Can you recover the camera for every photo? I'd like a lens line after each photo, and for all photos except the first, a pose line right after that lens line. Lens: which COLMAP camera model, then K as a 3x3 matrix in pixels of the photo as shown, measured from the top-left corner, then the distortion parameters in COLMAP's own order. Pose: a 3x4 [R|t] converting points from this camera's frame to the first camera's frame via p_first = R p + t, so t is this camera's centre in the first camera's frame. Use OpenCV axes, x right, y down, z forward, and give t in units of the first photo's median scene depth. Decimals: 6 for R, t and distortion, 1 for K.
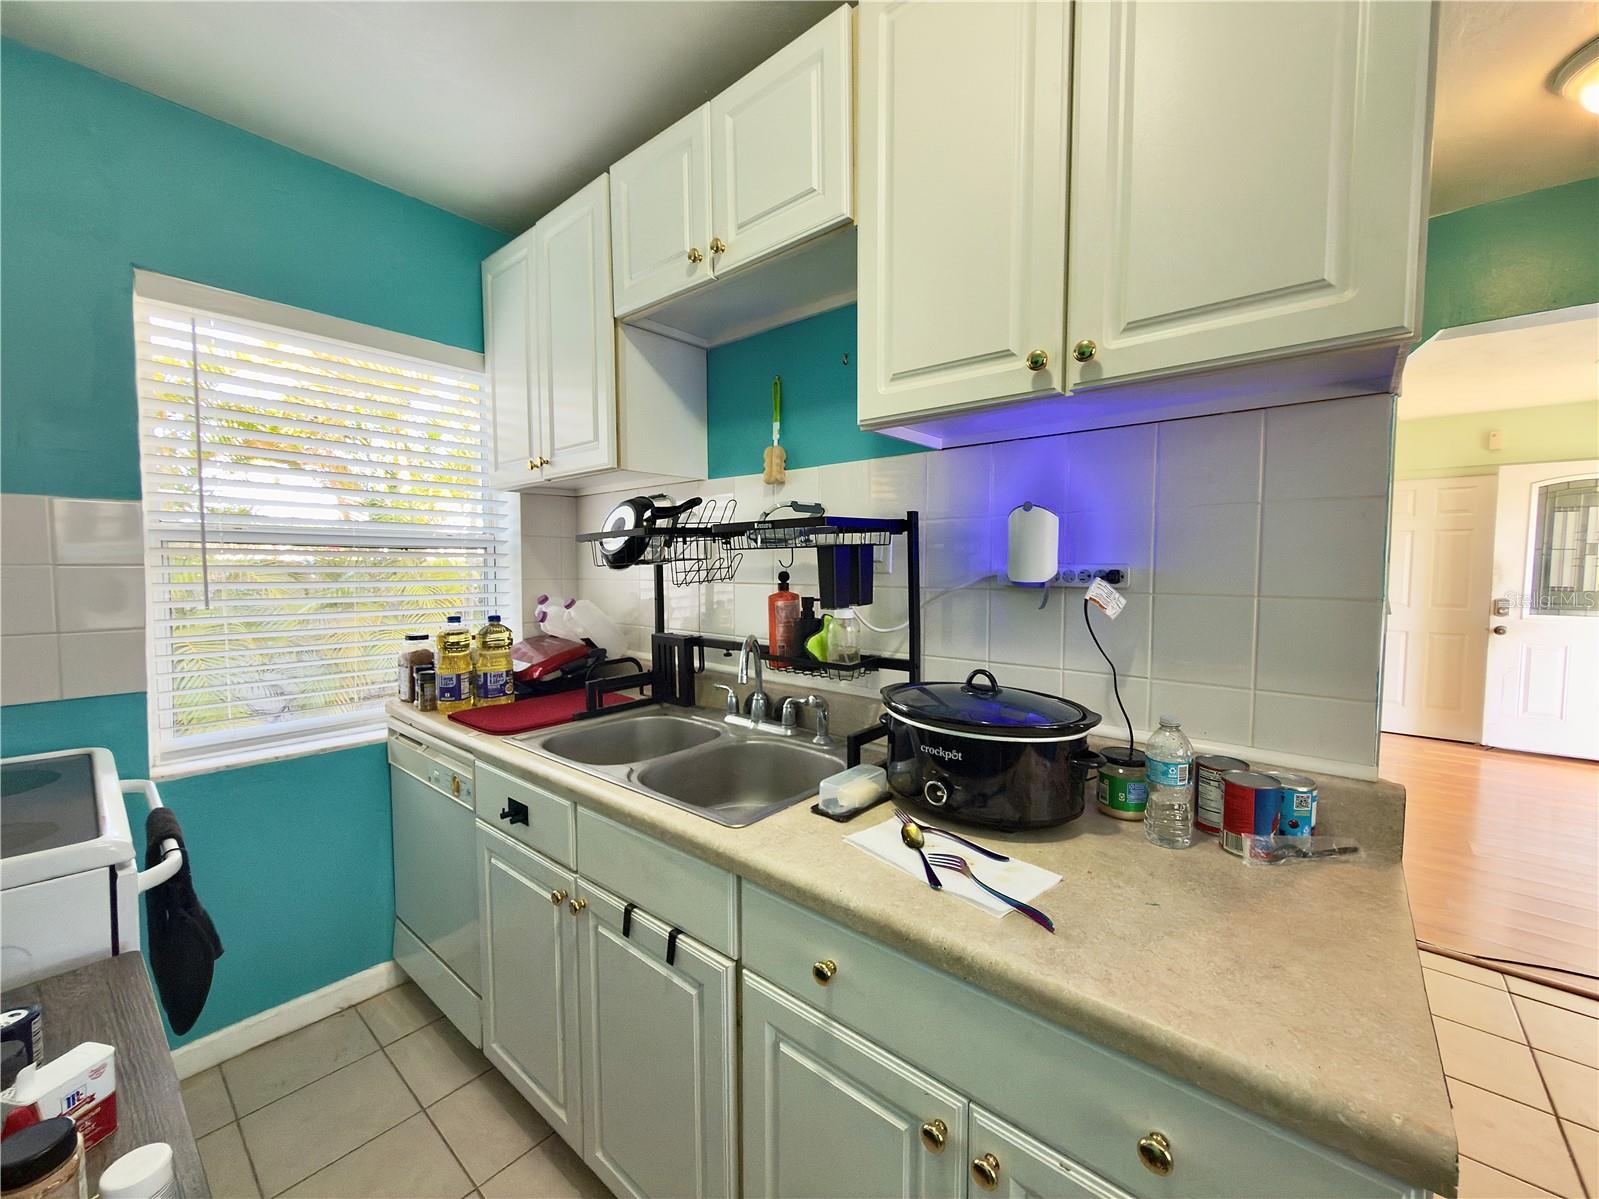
lens RADIAL K [[640.6, 0, 797.4], [0, 640.6, 601.4], [0, 0, 1]] dist [-0.000351, 0.000009]
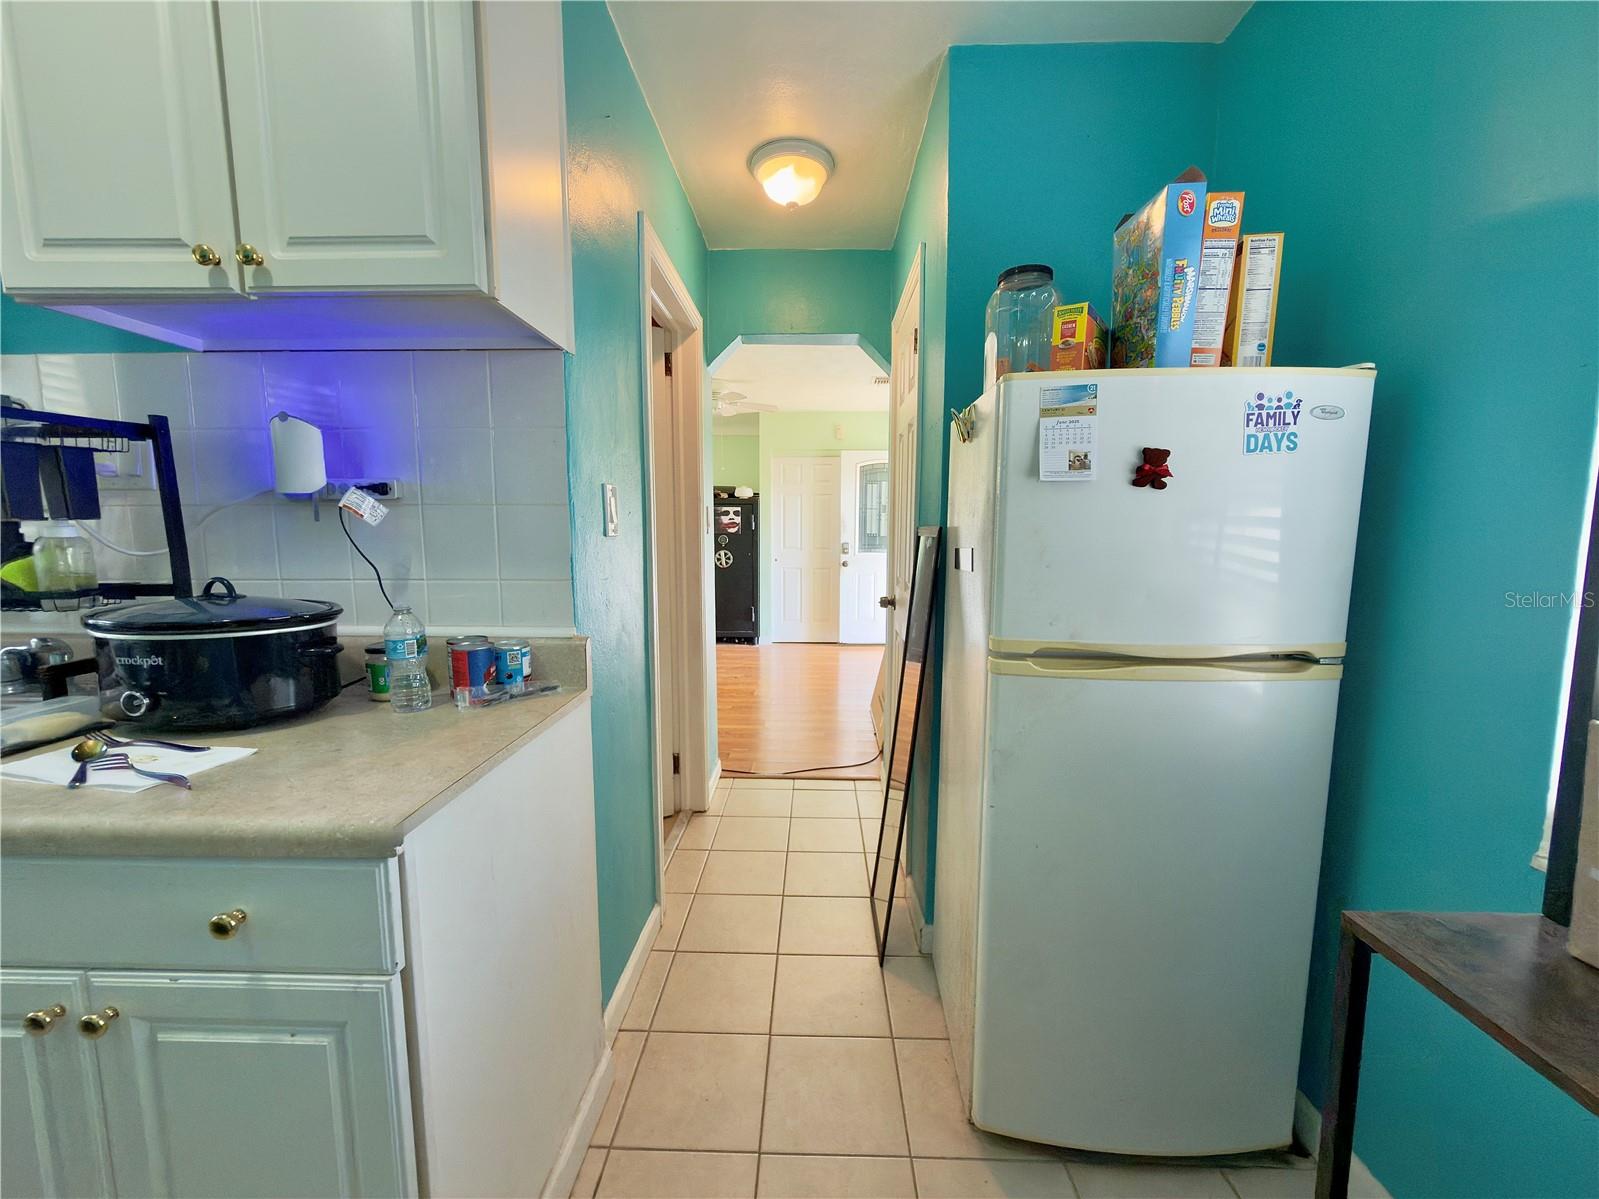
lens RADIAL K [[640.6, 0, 801.7], [0, 640.6, 601.5], [0, 0, 1]] dist [-0.000351, 0.000009]
pose [[0.774795, -0.072607, 0.628029, 0.388944], [0.038294, 0.996949, 0.068016, 0.119177], [-0.631051, -0.028649, 0.775212, -0.346292]]
